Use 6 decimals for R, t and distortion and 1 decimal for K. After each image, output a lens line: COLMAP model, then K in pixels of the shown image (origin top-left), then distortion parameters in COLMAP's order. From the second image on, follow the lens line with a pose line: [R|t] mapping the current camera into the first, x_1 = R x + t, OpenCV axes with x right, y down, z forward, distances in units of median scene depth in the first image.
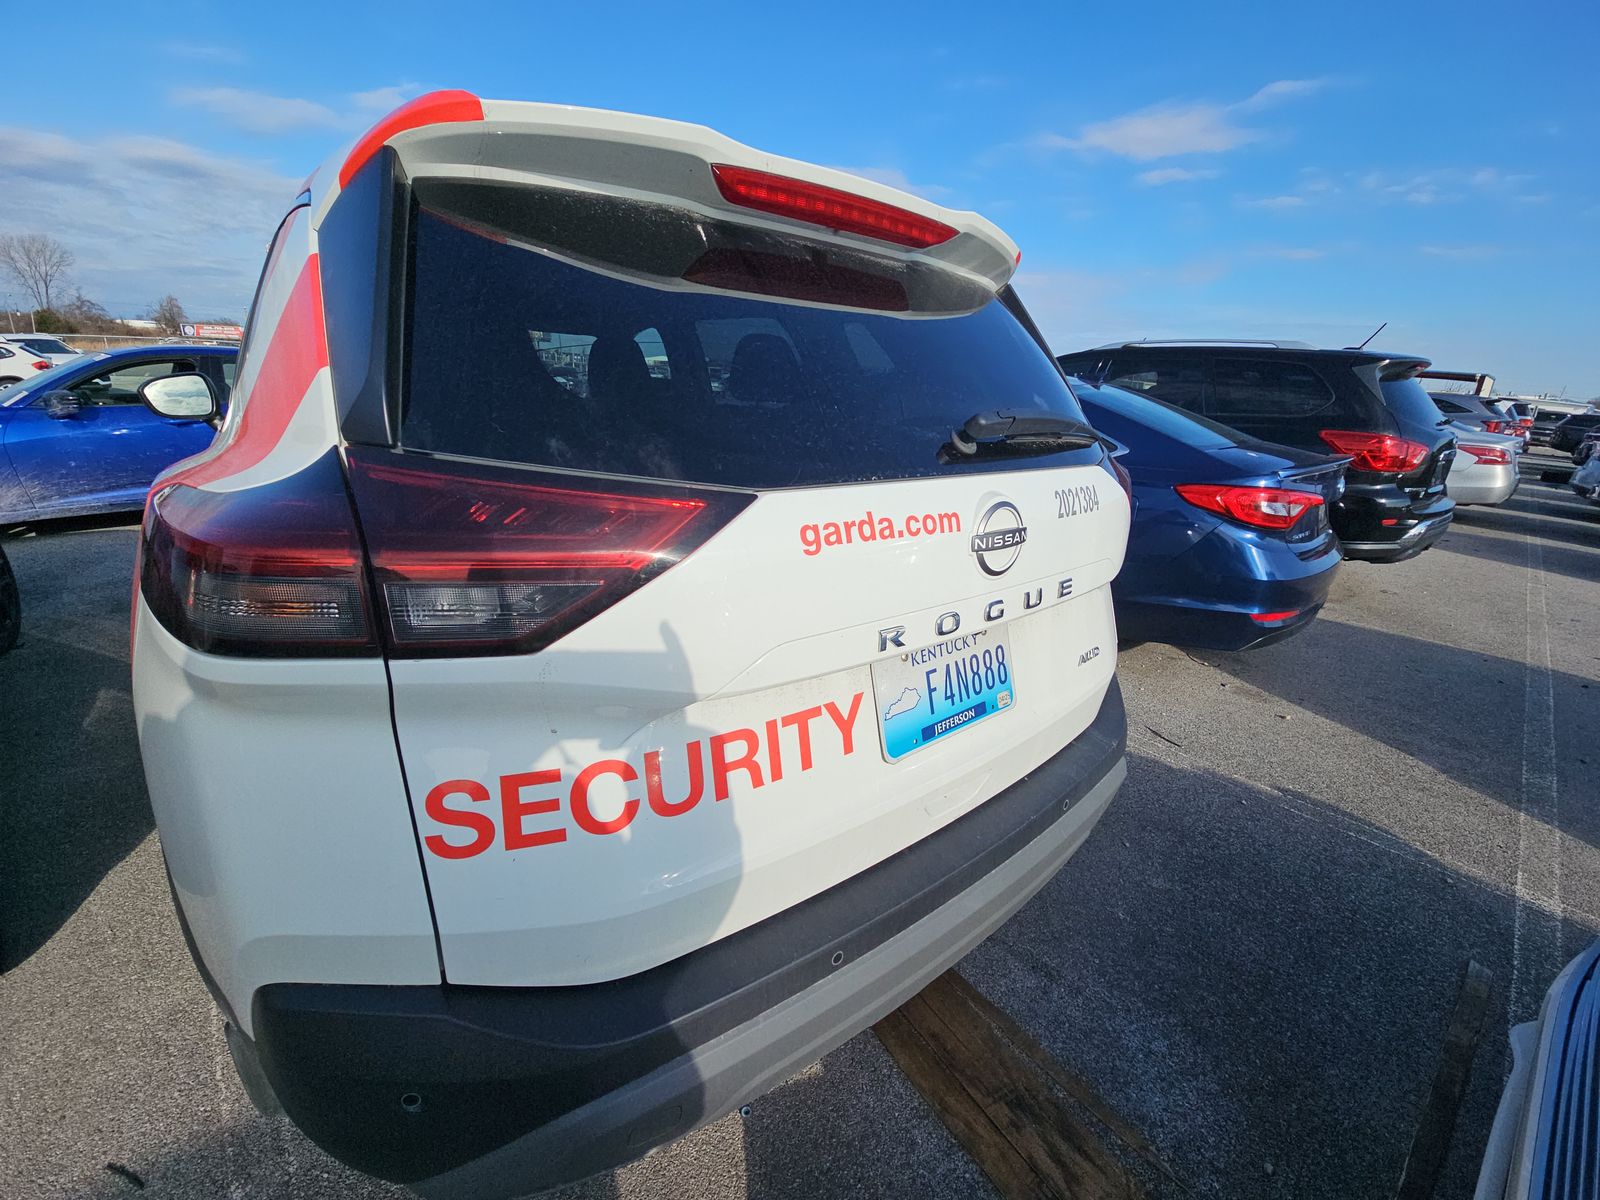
lens RADIAL K [[649.2, 0, 800.0], [0, 649.2, 600.0], [0, 0, 1]] dist [0.002534, -0.005207]
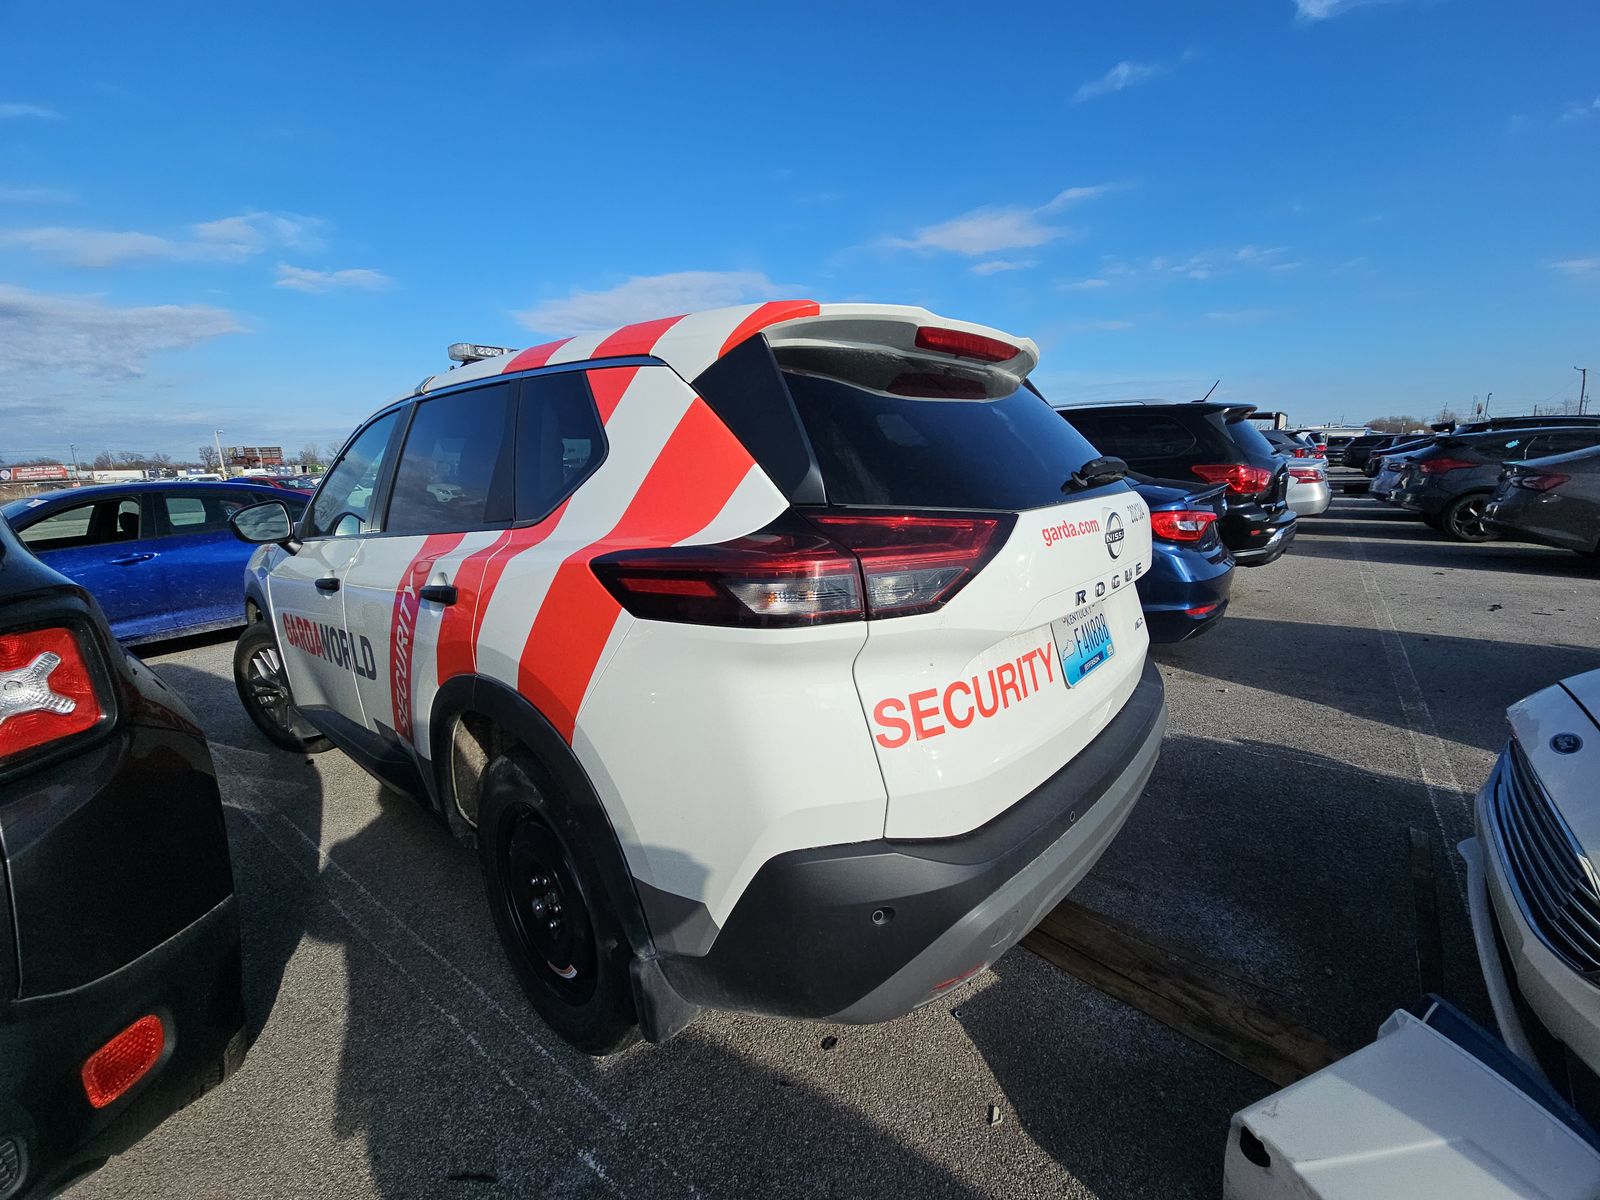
lens RADIAL K [[650.4, 0, 800.0], [0, 650.4, 600.0], [0, 0, 1]] dist [-0.000084, -0.005862]
pose [[0.982455, -0.116347, 0.145758, -0.609145], [0.132933, 0.985031, -0.109736, 0.116612], [-0.130809, 0.127187, 0.983215, -0.391070]]
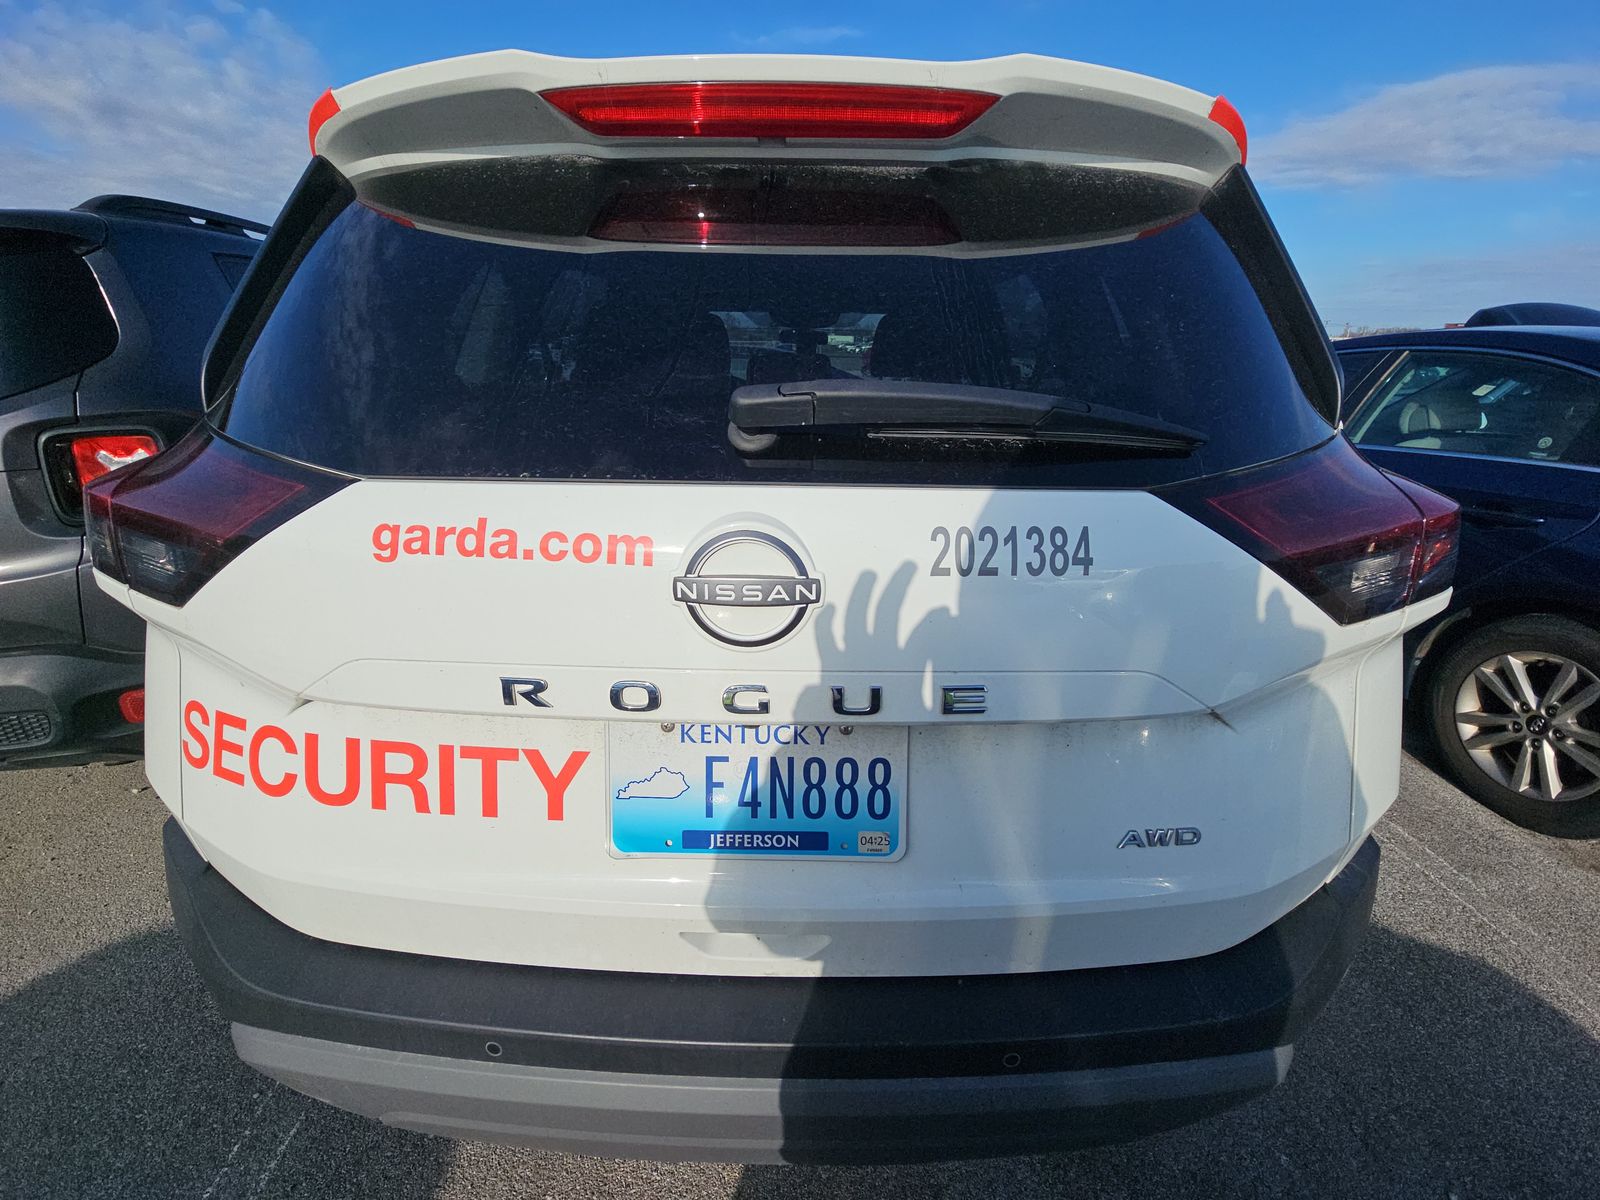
lens RADIAL K [[650.4, 0, 800.0], [0, 650.4, 600.0], [0, 0, 1]] dist [-0.000084, -0.005862]
pose [[0.771707, 0.193936, -0.605687, 0.631421], [-0.181250, 0.979942, 0.082838, -0.126144], [0.609604, 0.045855, 0.791379, 0.465612]]
